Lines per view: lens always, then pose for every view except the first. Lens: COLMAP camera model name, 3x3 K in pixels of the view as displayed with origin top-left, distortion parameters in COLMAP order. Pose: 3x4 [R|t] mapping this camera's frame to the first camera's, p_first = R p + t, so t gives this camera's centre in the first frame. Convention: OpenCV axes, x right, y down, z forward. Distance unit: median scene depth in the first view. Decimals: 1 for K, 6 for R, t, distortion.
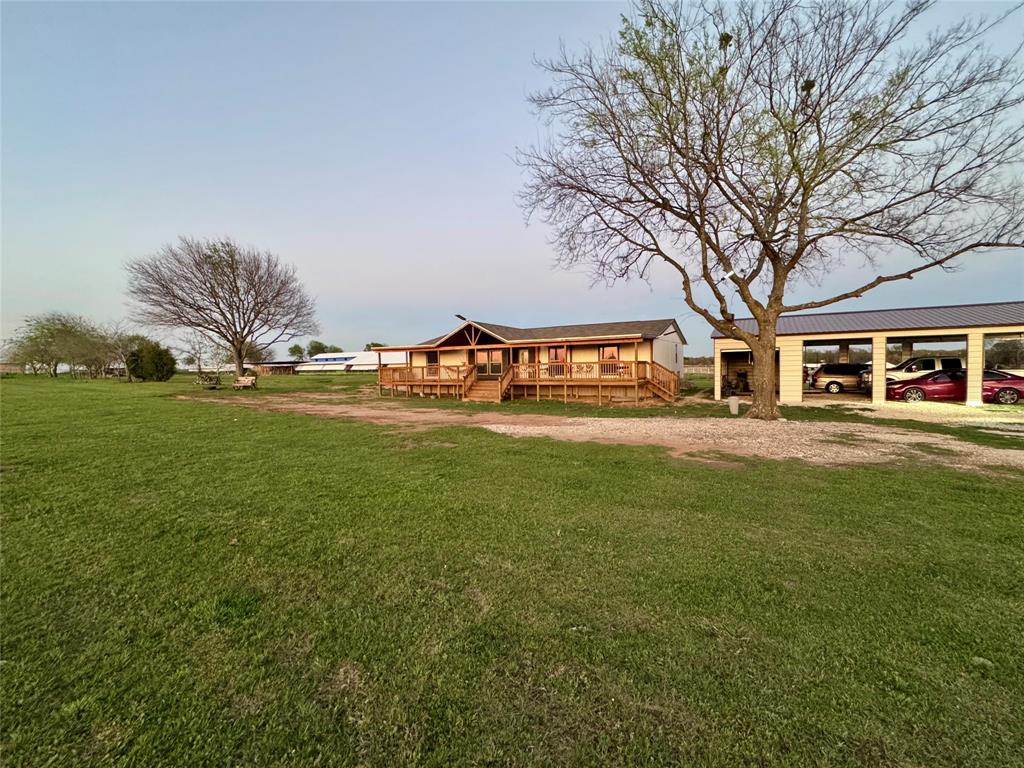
lens RADIAL K [[418.9, 0, 511.3], [0, 418.9, 382.1], [0, 0, 1]] dist [-0.002457, -0.000040]
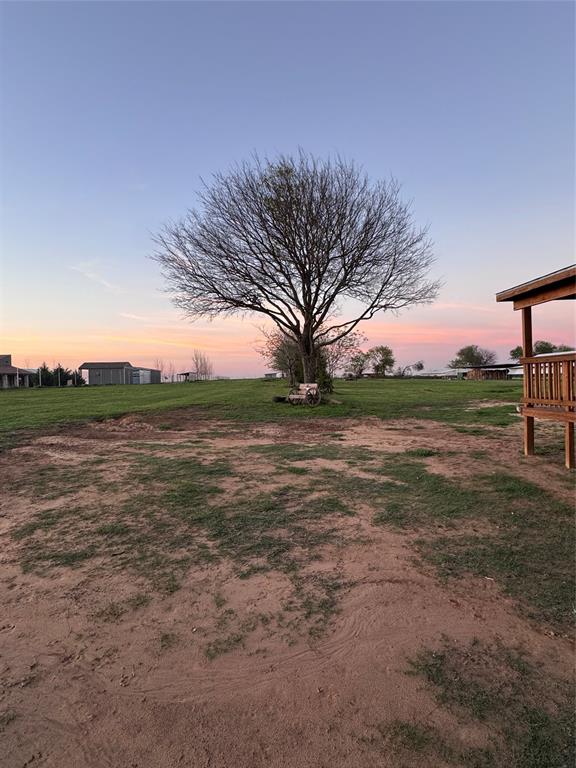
lens RADIAL K [[420.1, 0, 290.9], [0, 420.1, 387.5], [0, 0, 1]] dist [0.002586, 0.000251]
pose [[0.547402, 0.021904, -0.836583, -0.034348], [-0.021469, 0.999696, 0.012127, -0.002334], [0.836594, 0.011322, 0.547706, 0.163330]]
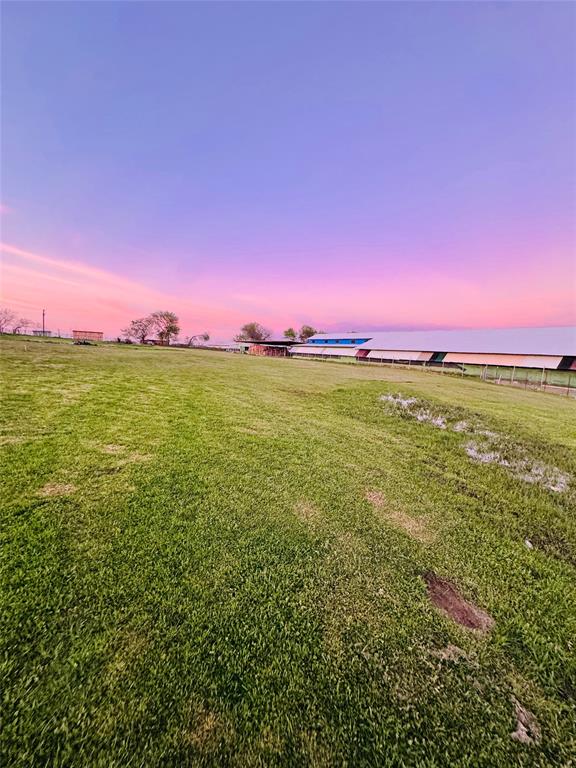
lens RADIAL K [[314.2, 0, 293.0], [0, 314.2, 387.2], [0, 0, 1]] dist [-0.002457, -0.000040]
pose [[0.895814, 0.115637, -0.429122, -0.272279], [-0.087667, 0.992563, 0.084462, -0.014551], [0.435697, -0.038043, 0.899289, 0.512037]]
